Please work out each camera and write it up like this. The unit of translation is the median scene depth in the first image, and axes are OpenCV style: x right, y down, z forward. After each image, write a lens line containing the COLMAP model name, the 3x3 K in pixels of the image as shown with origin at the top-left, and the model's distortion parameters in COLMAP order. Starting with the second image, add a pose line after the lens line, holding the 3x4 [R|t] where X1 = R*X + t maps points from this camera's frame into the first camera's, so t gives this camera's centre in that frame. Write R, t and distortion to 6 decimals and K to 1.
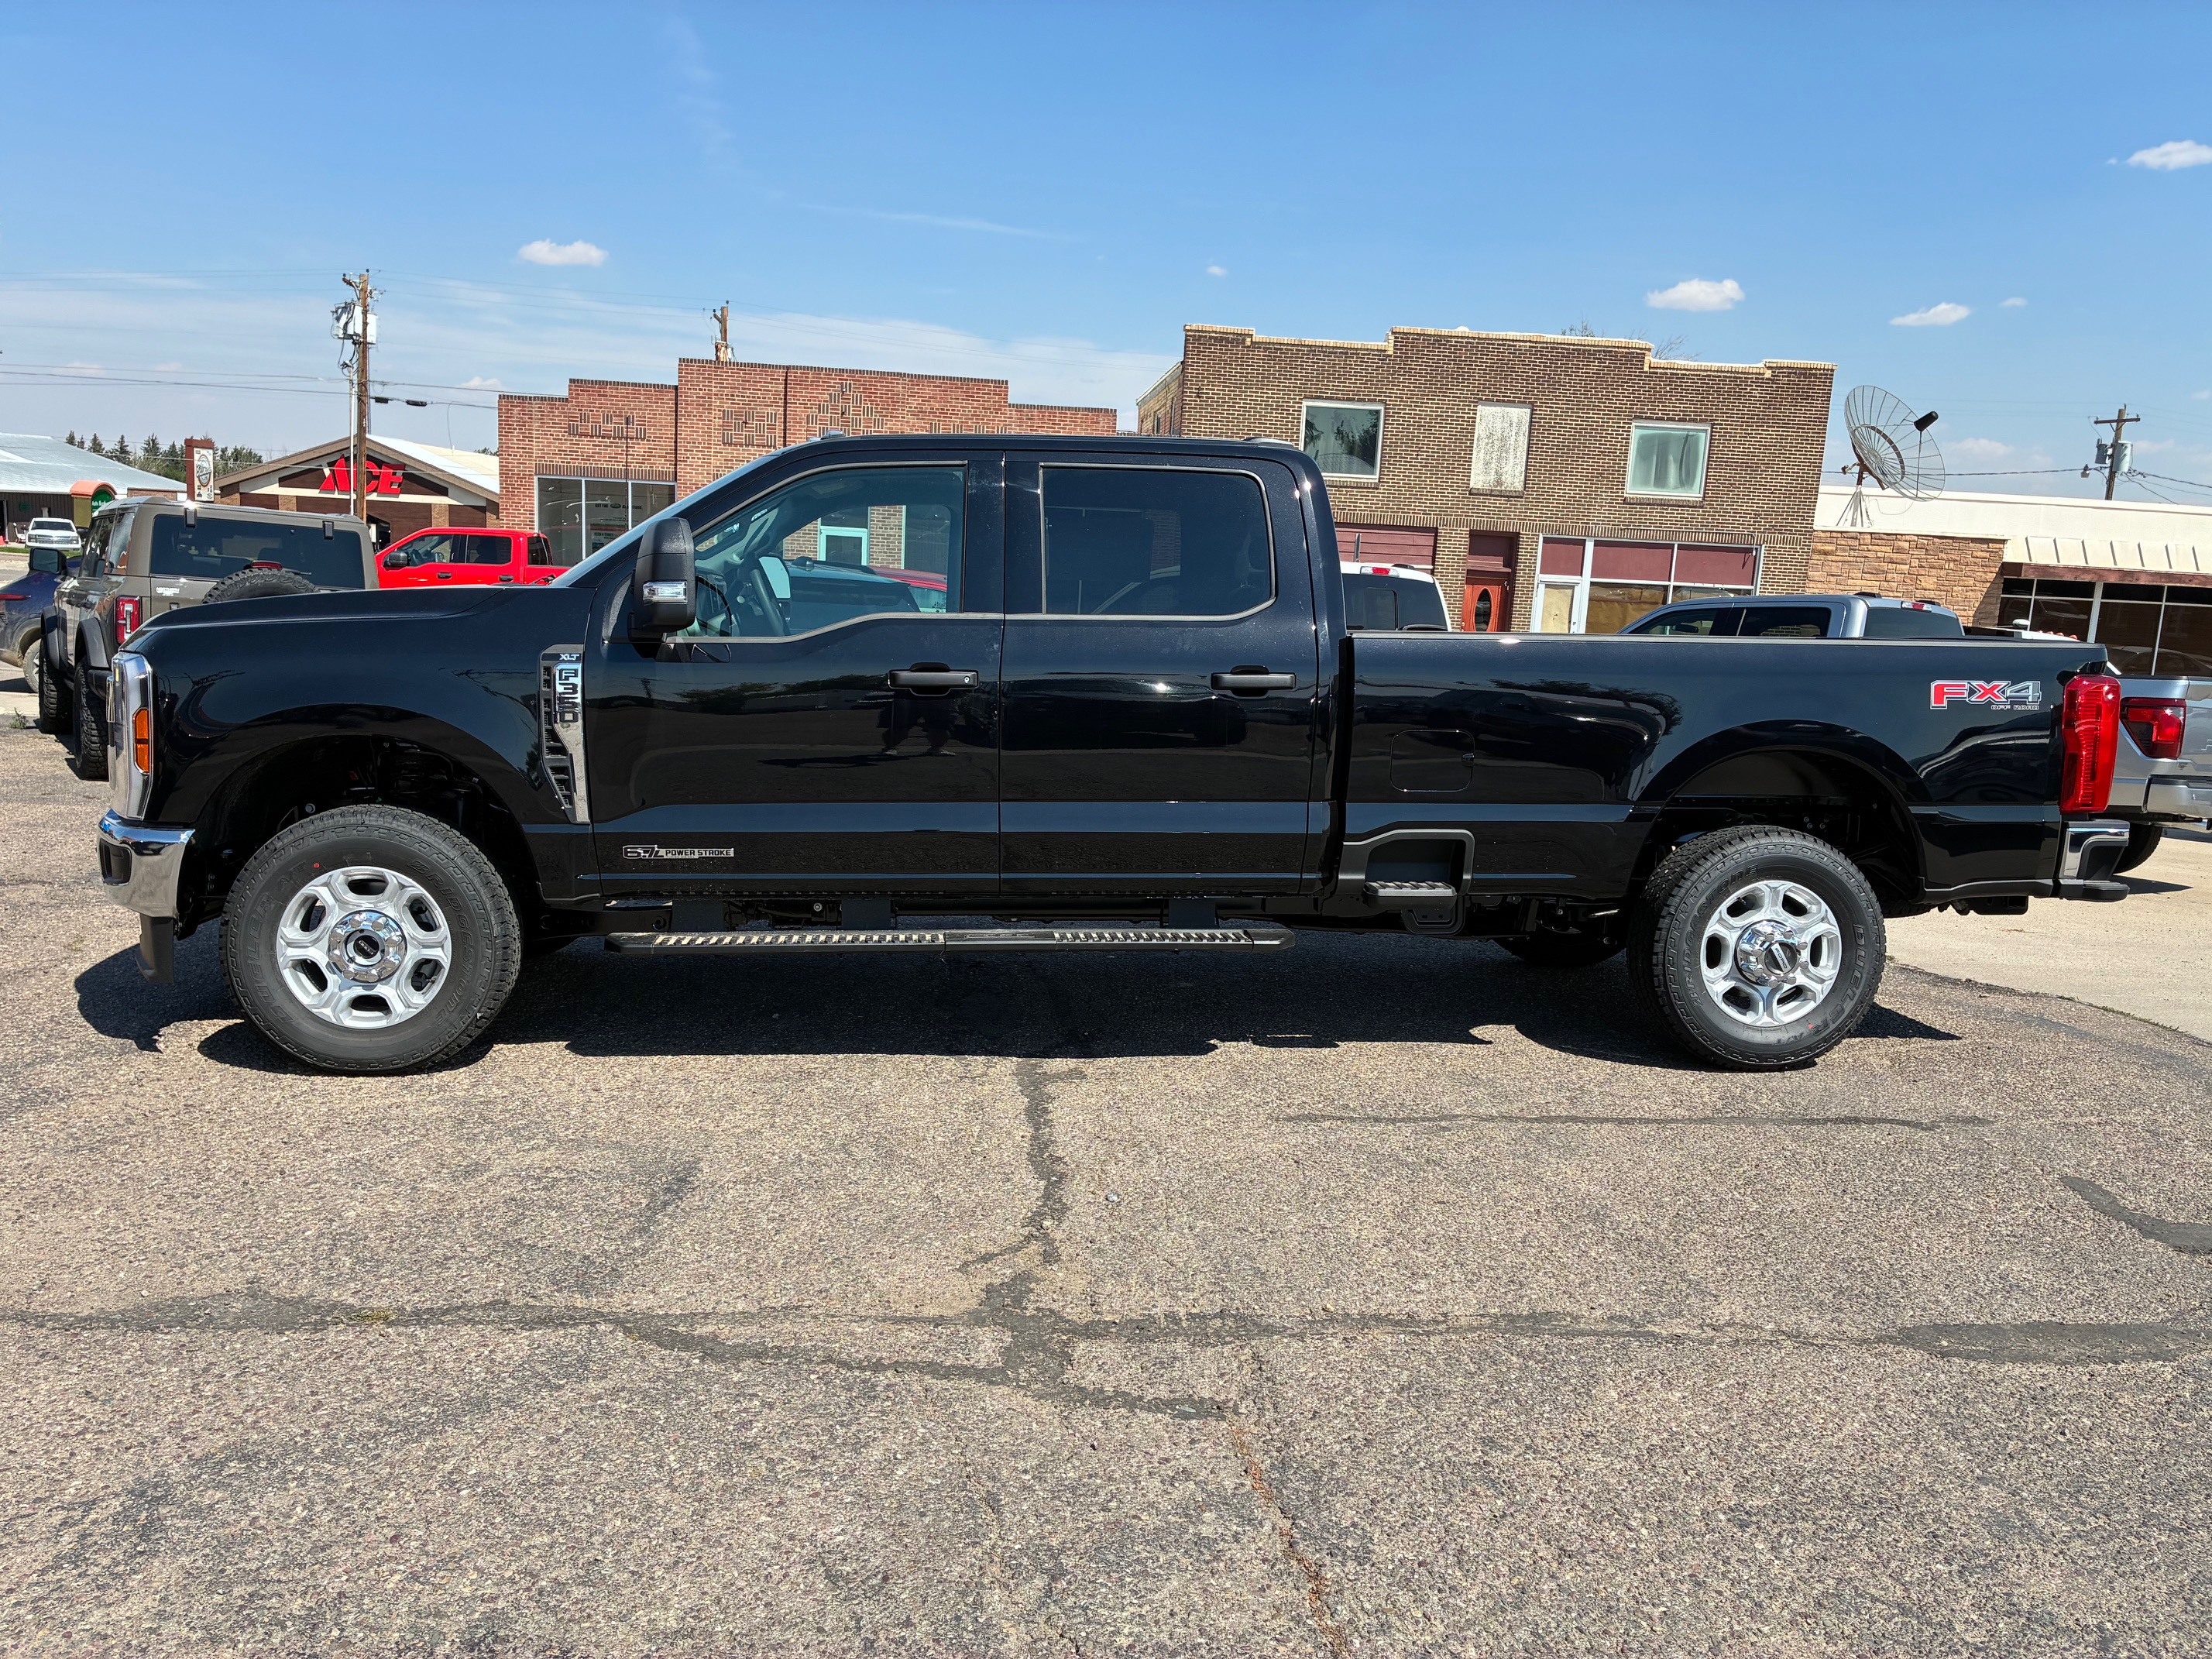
lens RADIAL K [[1716.5, 0, 1106.0], [0, 1716.5, 829.5], [0, 0, 1]] dist [-0.004830, -0.000324]
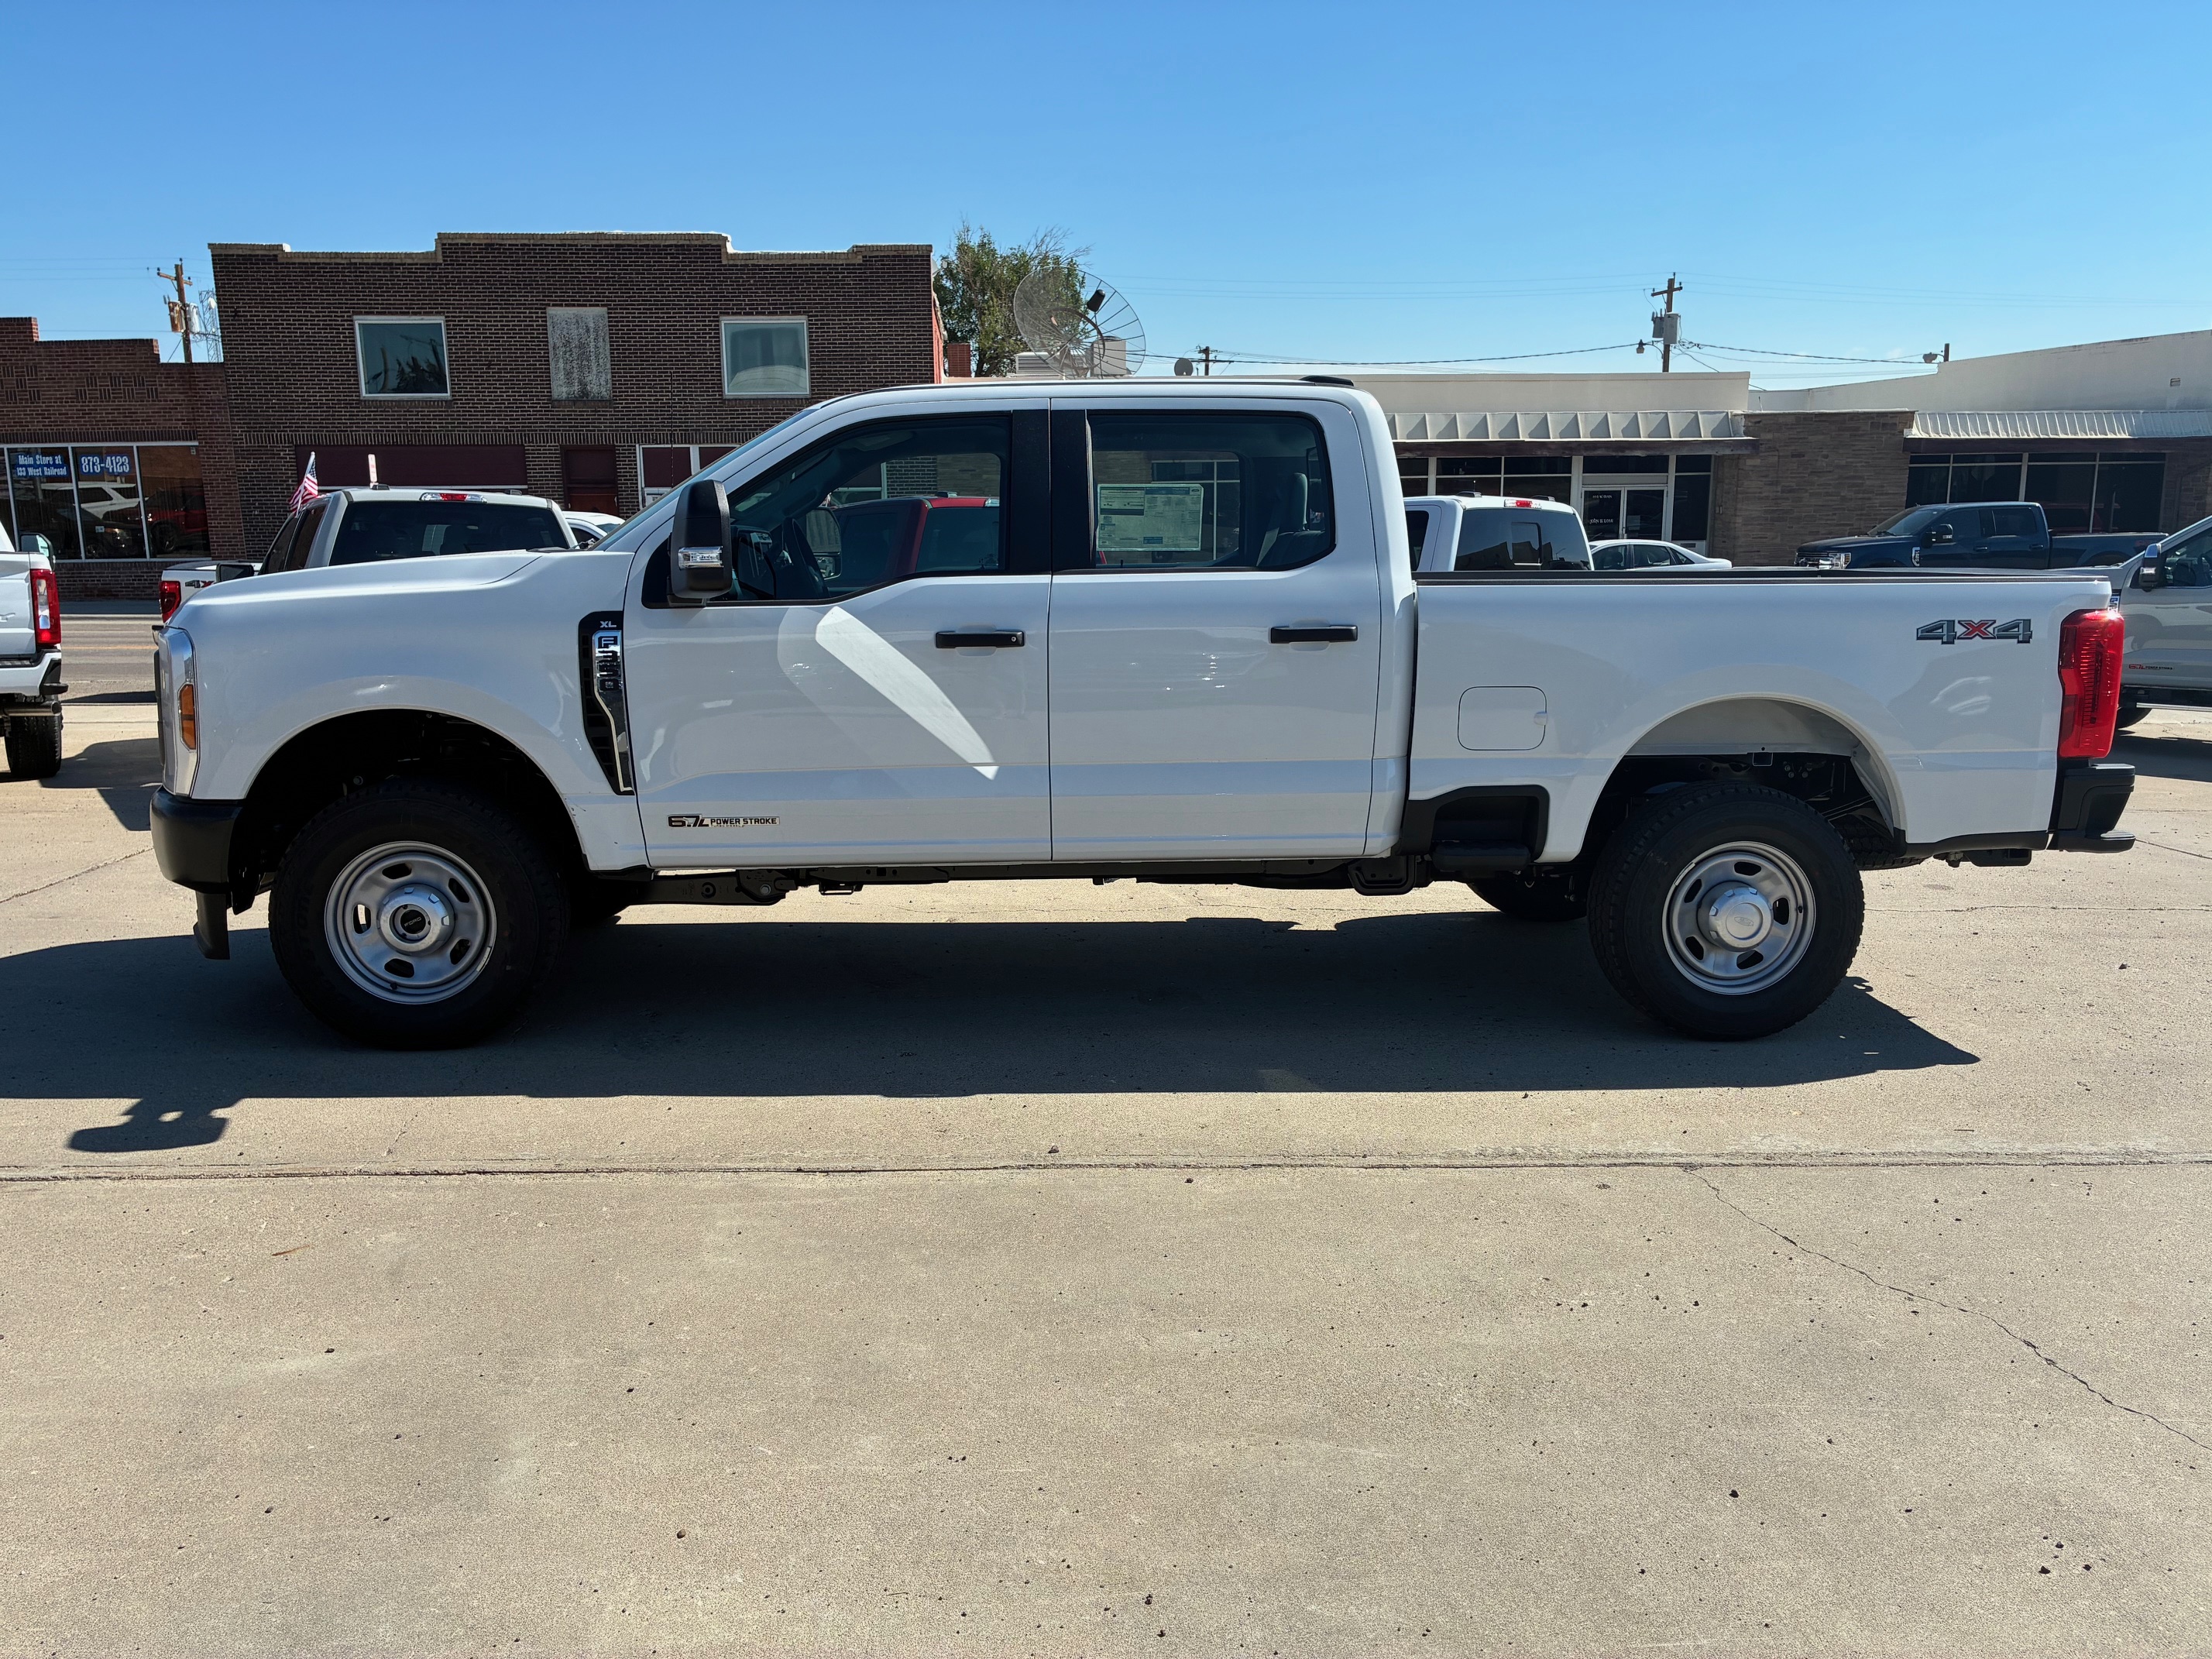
lens RADIAL K [[1722.5, 0, 1106.0], [0, 1722.5, 829.5], [0, 0, 1]] dist [0.011521, -0.000630]
pose [[0.998024, -0.062835, 0.000020, 0.499449], [0.062804, 0.997539, 0.031162, 0.026005], [-0.001978, -0.031099, 0.999514, 0.041770]]
